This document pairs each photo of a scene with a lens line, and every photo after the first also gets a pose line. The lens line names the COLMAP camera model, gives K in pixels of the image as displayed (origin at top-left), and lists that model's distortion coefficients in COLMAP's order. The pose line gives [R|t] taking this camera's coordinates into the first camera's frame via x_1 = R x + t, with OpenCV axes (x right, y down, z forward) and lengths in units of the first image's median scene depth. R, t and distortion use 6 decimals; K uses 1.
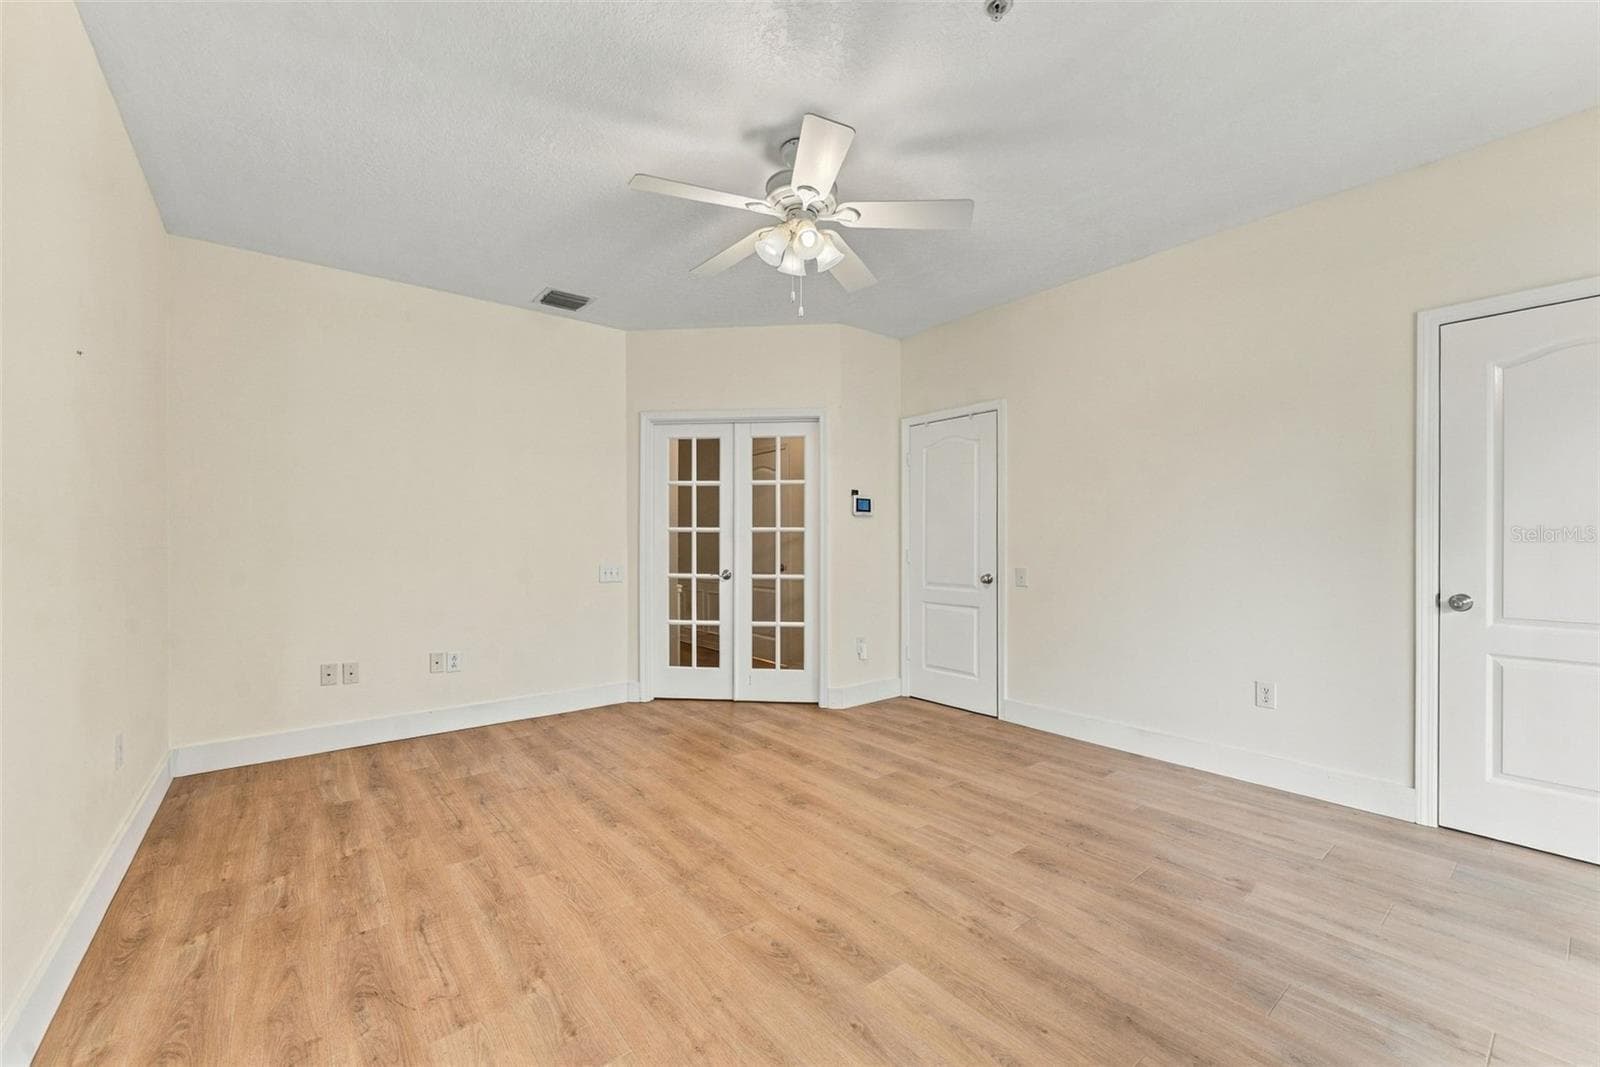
lens RADIAL K [[630.3, 0, 800.0], [0, 630.3, 533.5], [0, 0, 1]] dist [-0.001144, -0.000626]
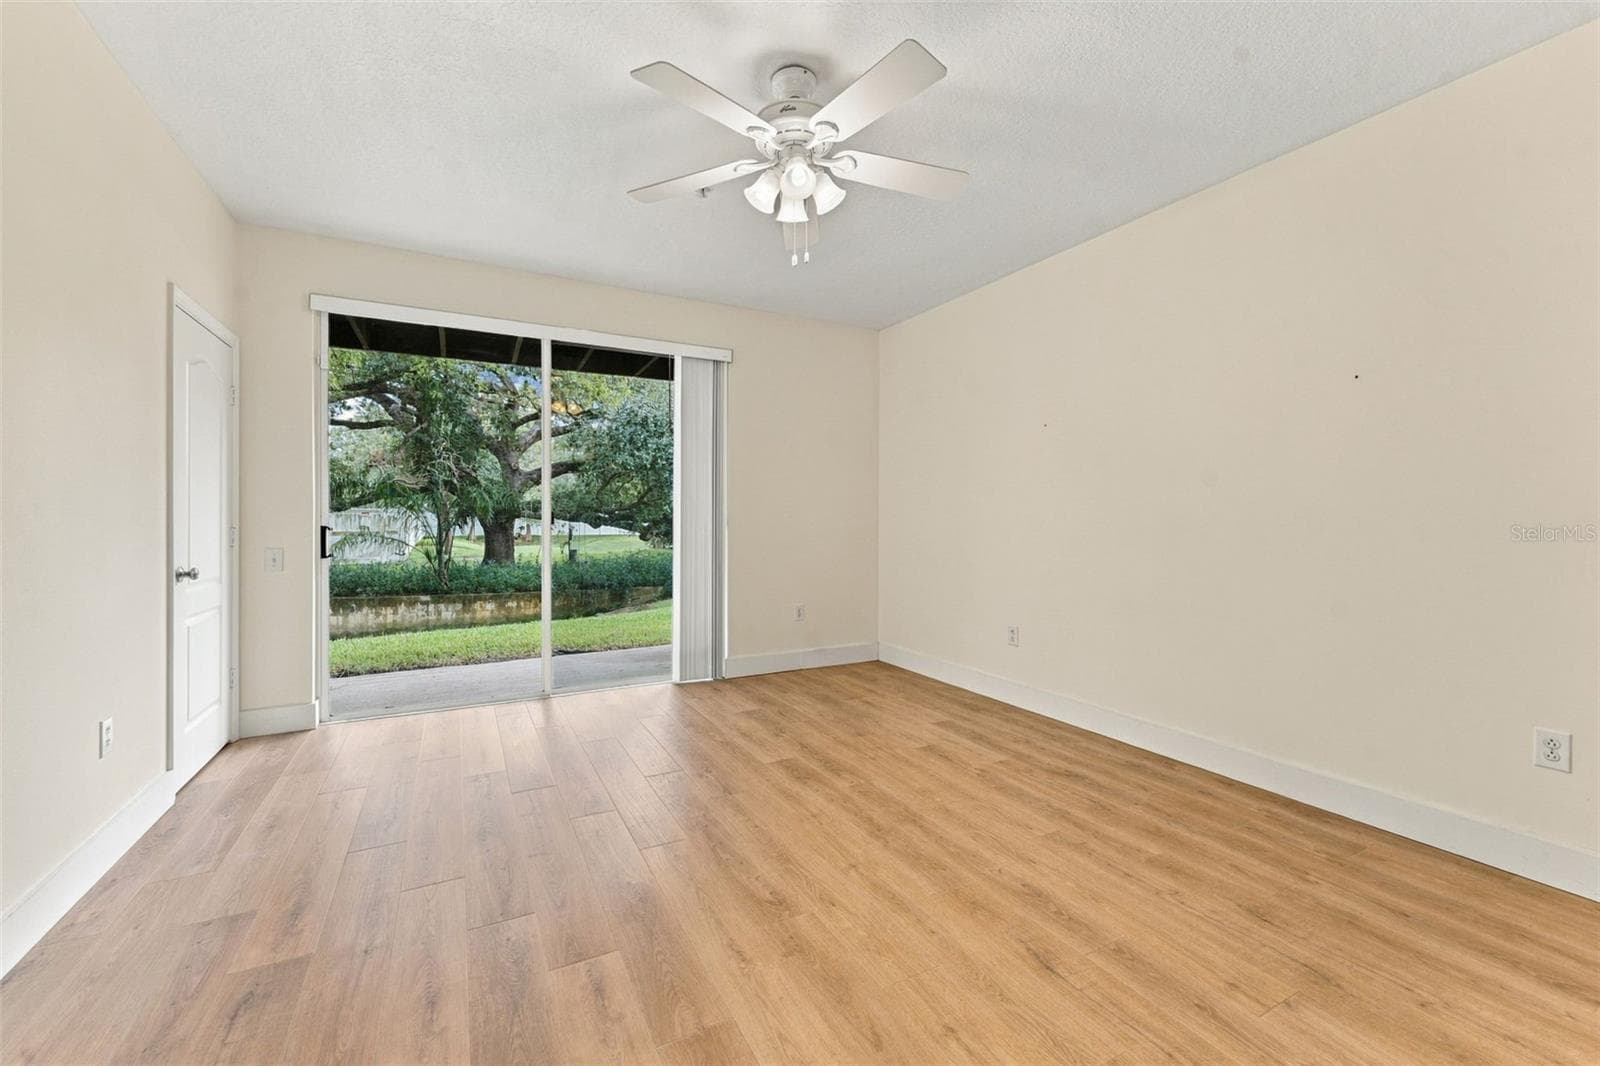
lens RADIAL K [[630.3, 0, 800.0], [0, 630.3, 533.0], [0, 0, 1]] dist [-0.001144, -0.000626]
pose [[-0.983435, -0.006897, 0.181130, -0.189285], [-0.006084, 0.999969, 0.005045, 0.035569], [-0.181159, 0.003860, -0.983446, 2.156983]]
